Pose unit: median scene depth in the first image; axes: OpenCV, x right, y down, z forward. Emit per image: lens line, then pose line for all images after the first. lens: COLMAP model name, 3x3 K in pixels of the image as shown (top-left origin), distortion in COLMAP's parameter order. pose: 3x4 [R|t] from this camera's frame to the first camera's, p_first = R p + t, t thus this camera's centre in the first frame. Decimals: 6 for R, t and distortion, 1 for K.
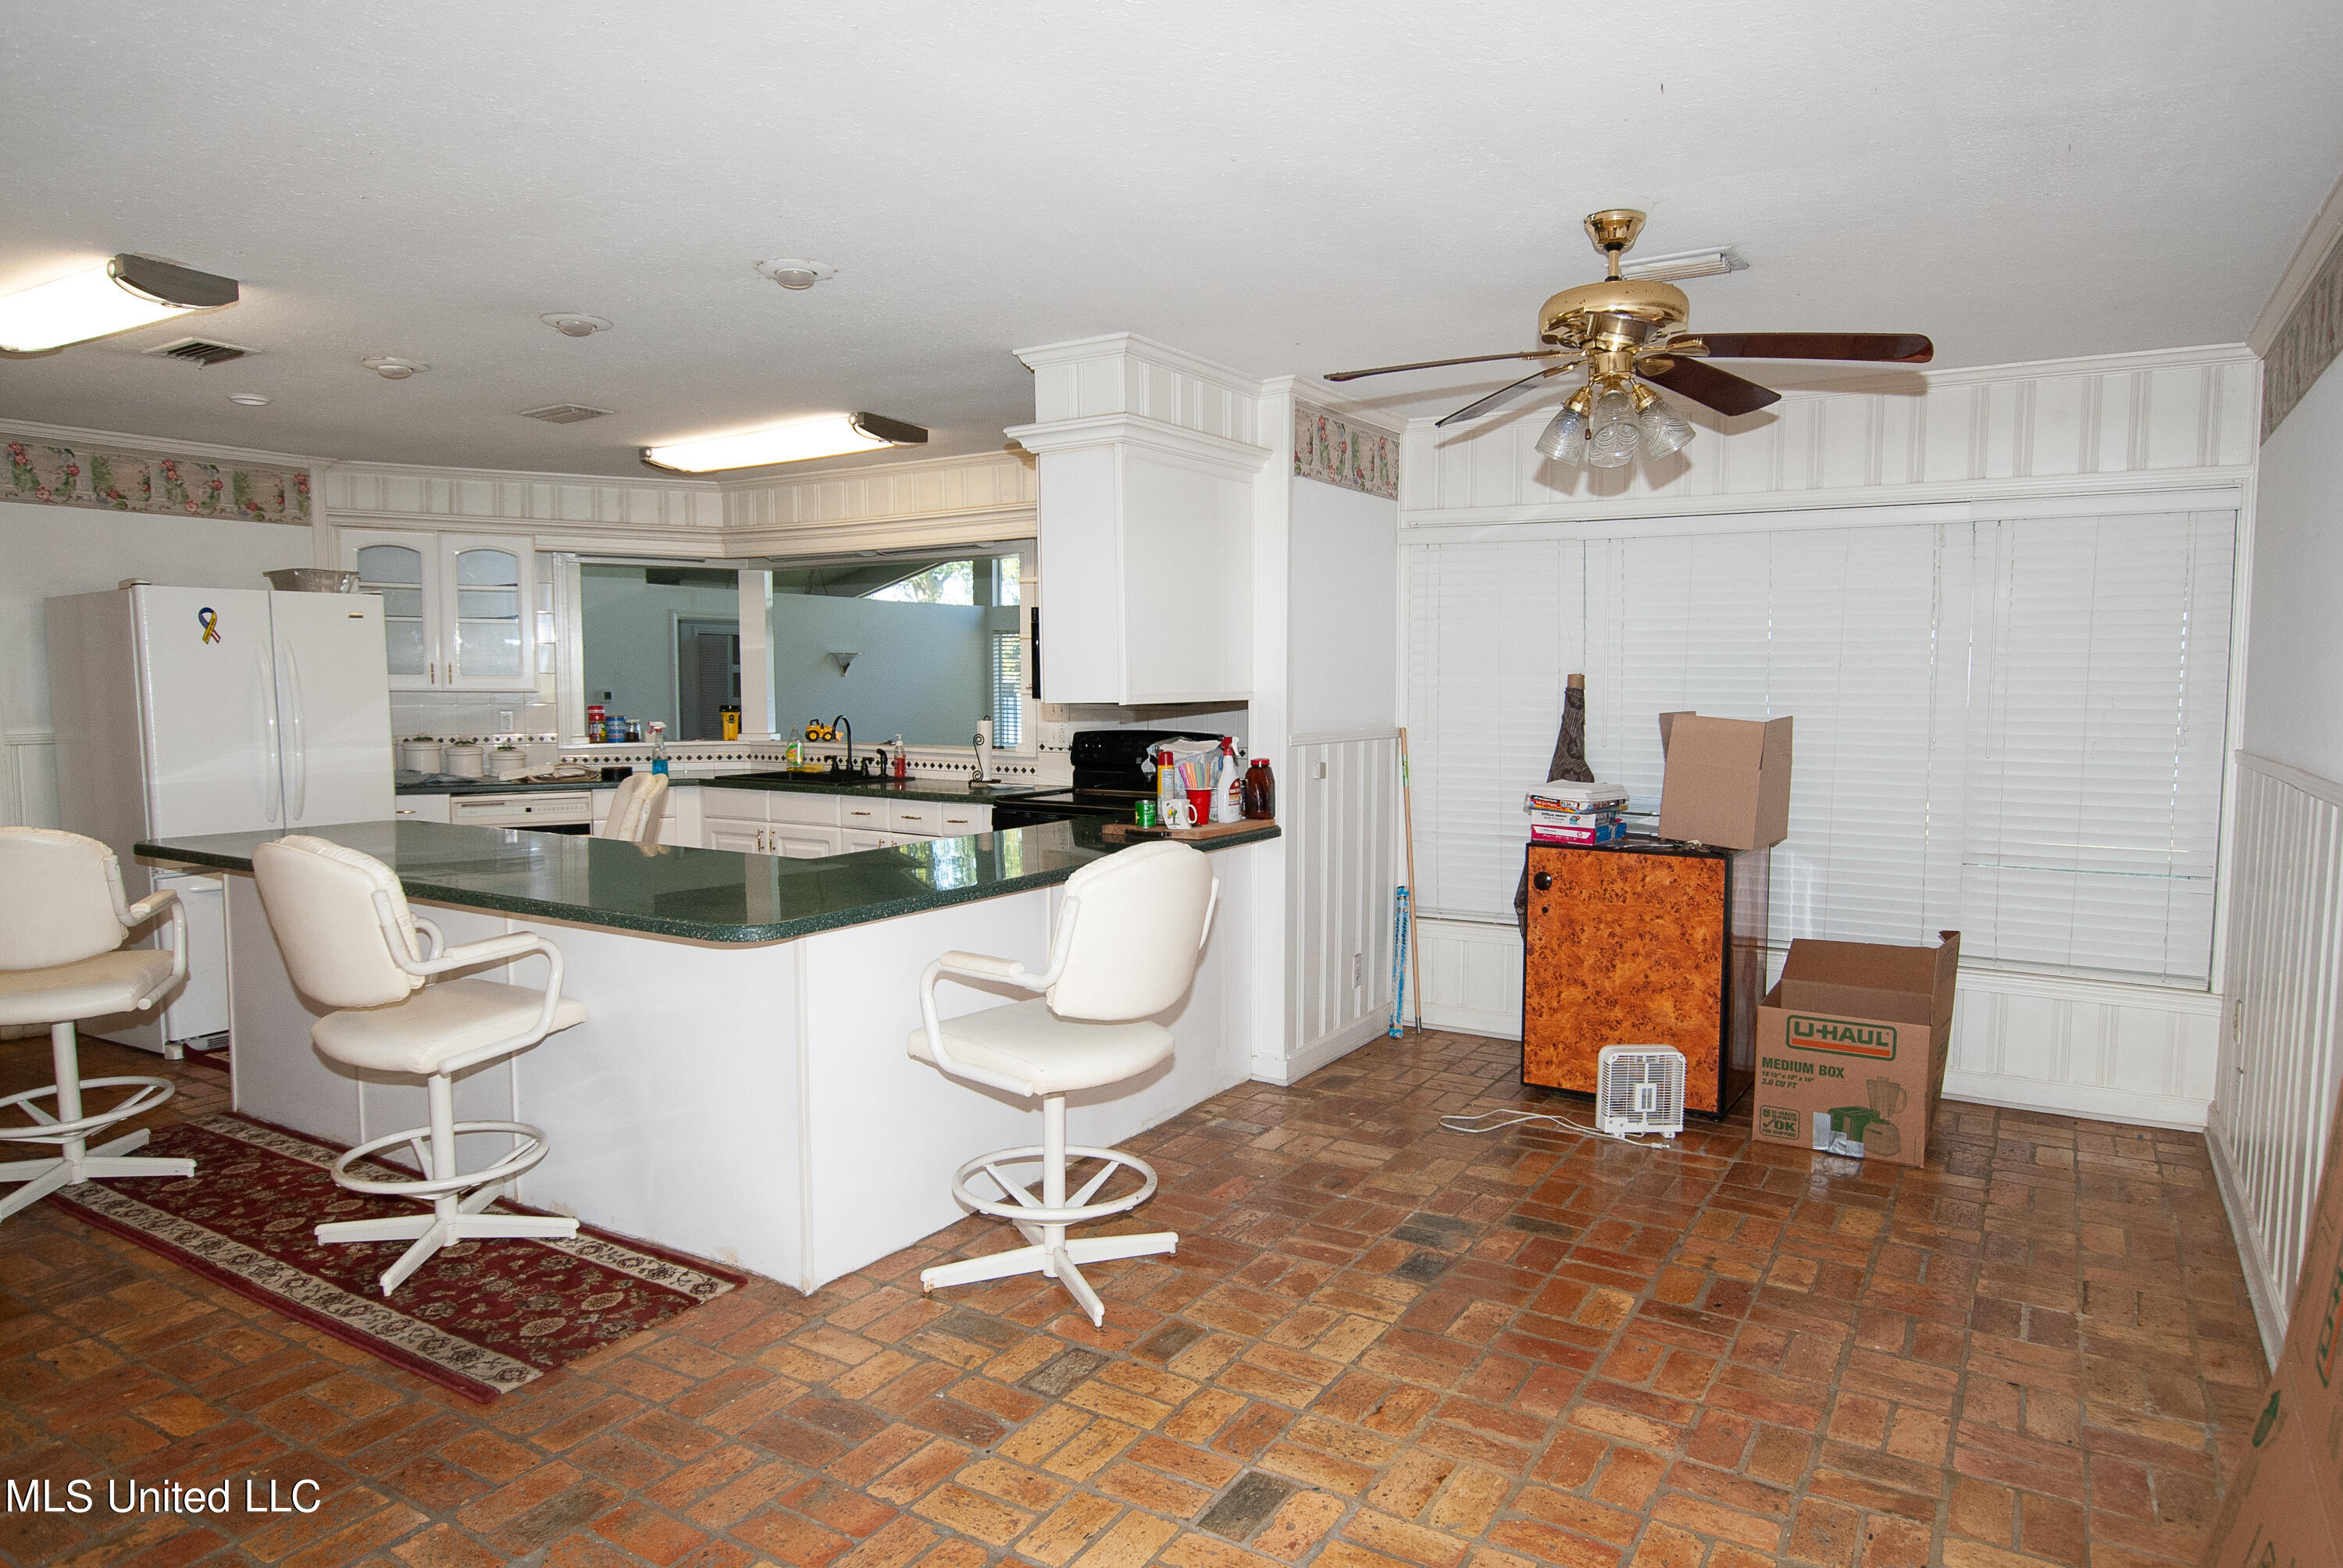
lens RADIAL K [[1432.0, 0, 1172.5], [0, 1432.0, 792.4], [0, 0, 1]] dist [0.001298, 0.000027]
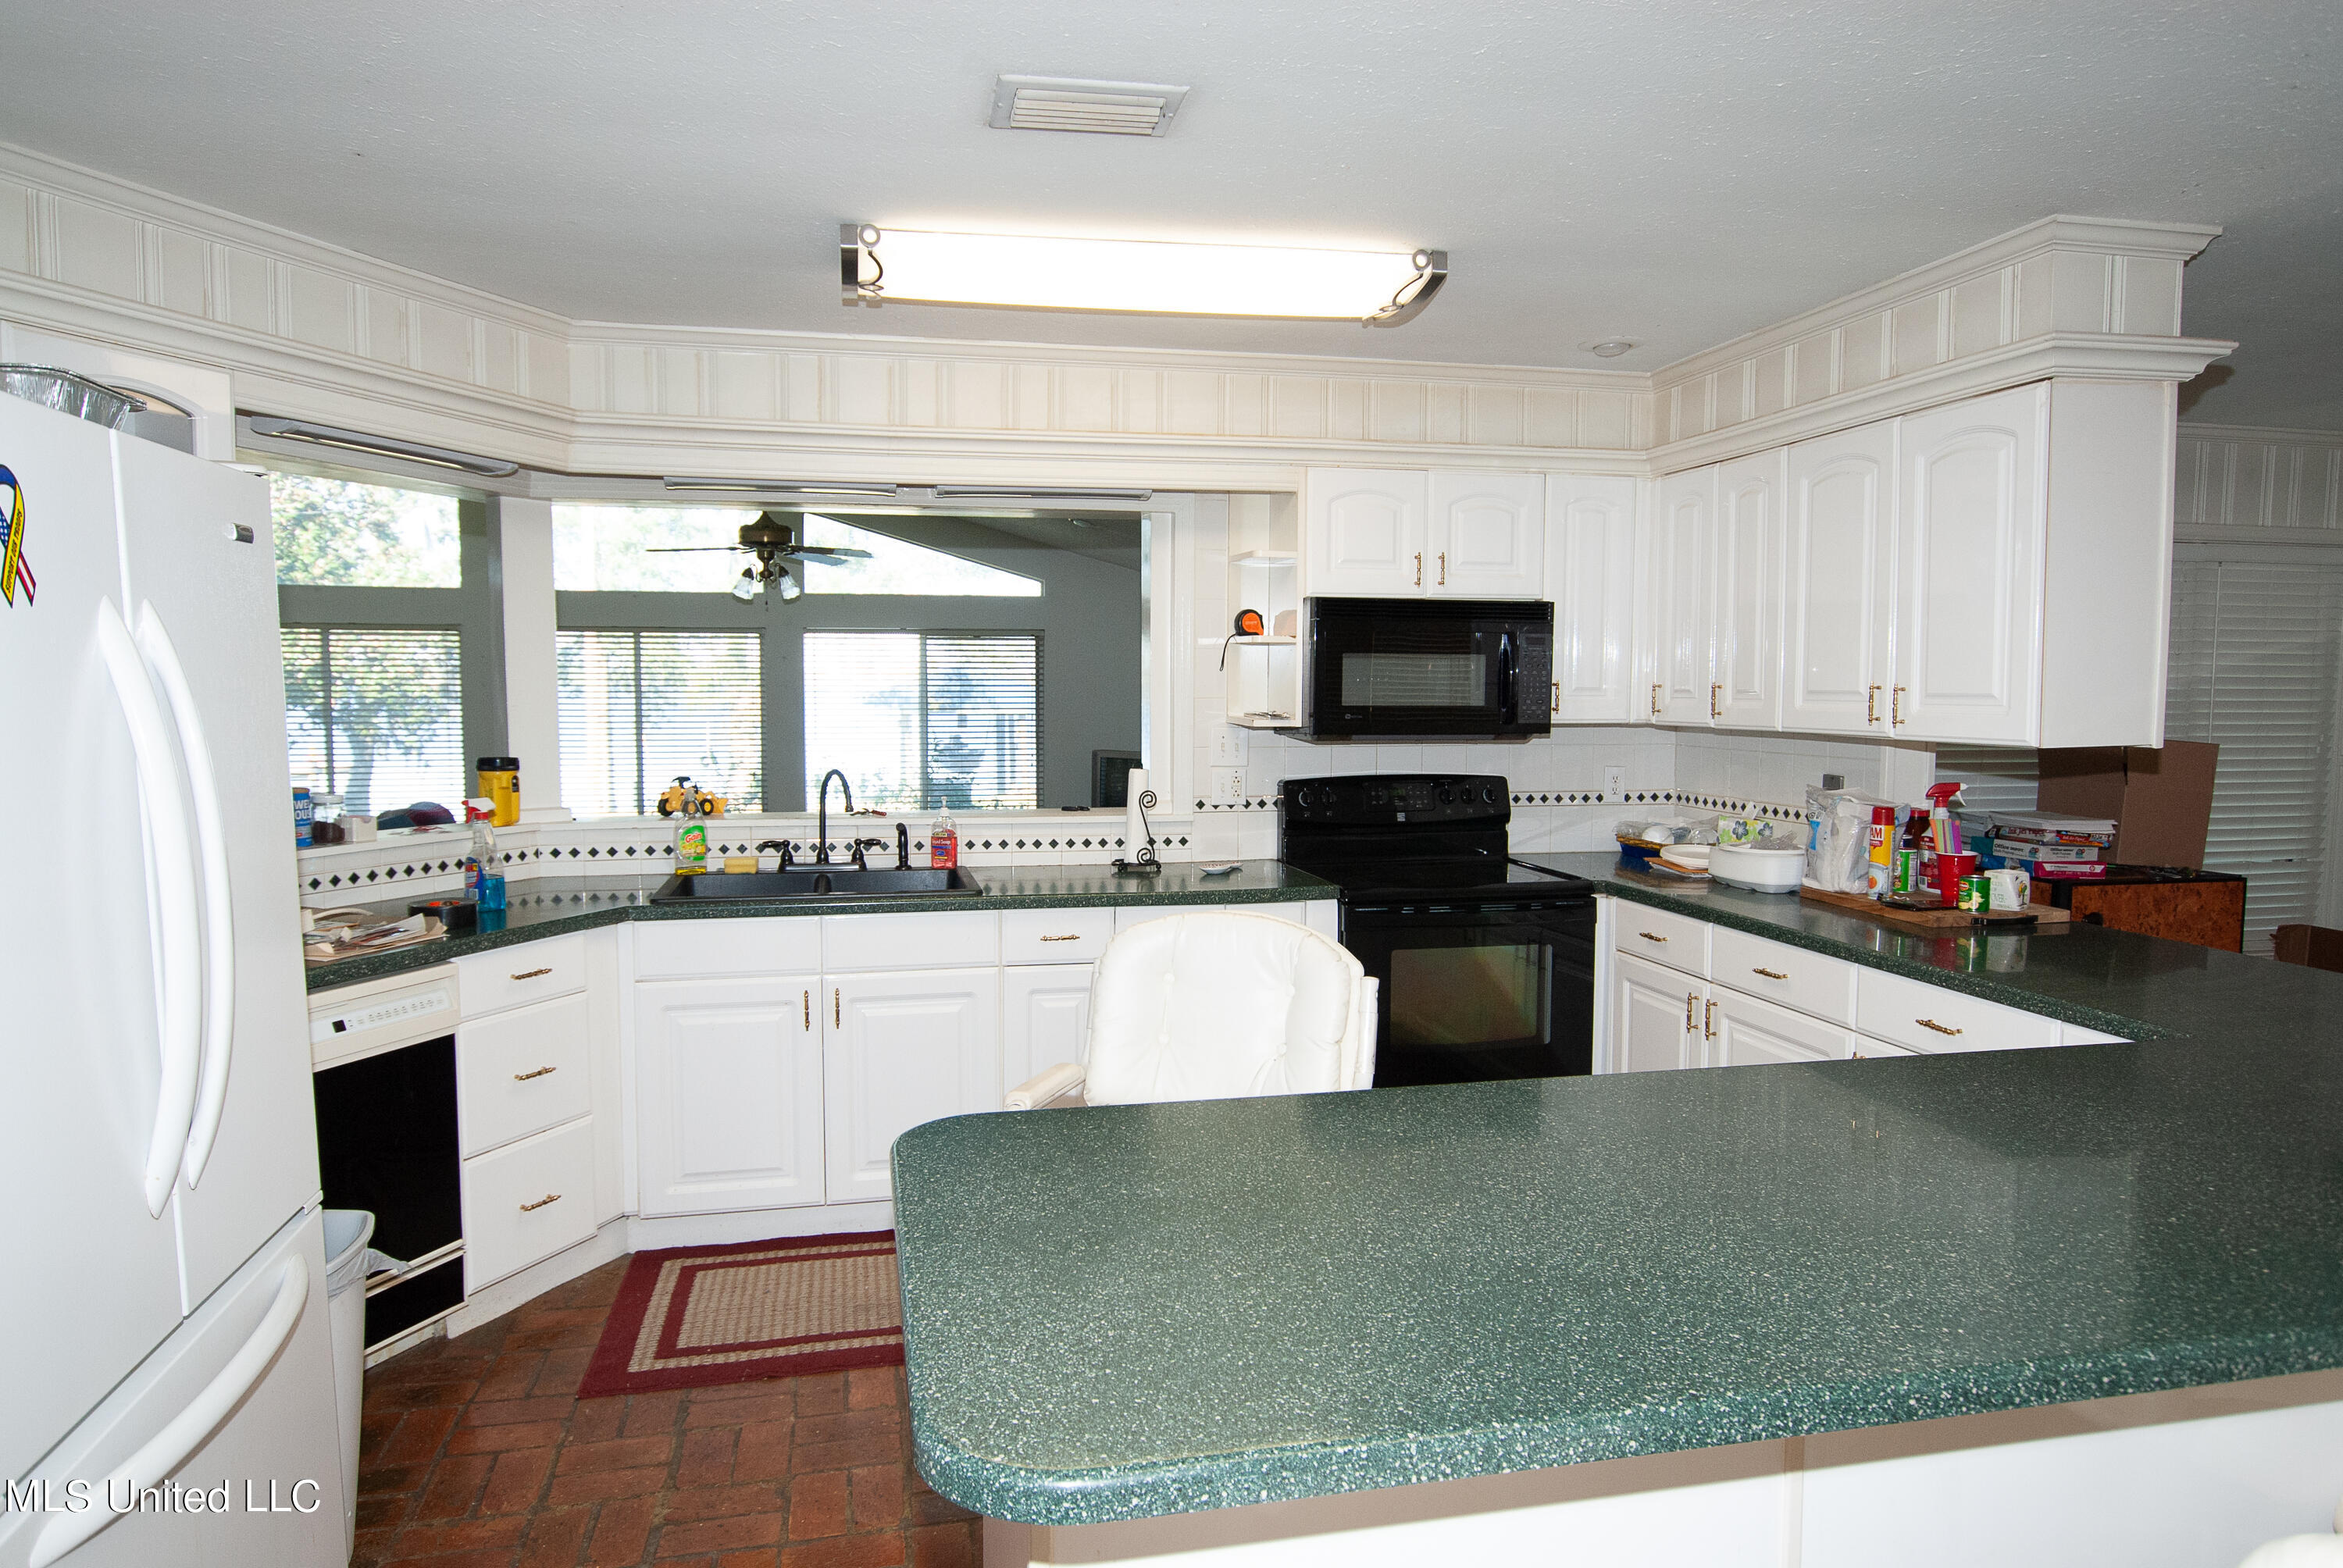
lens RADIAL K [[1432.0, 0, 1167.2], [0, 1432.0, 783.4], [0, 0, 1]] dist [0.001298, 0.000027]
pose [[0.723559, -0.052176, 0.688288, -0.583916], [0.056605, 0.998266, 0.016169, -0.055316], [-0.687938, 0.027262, 0.725258, 0.538493]]
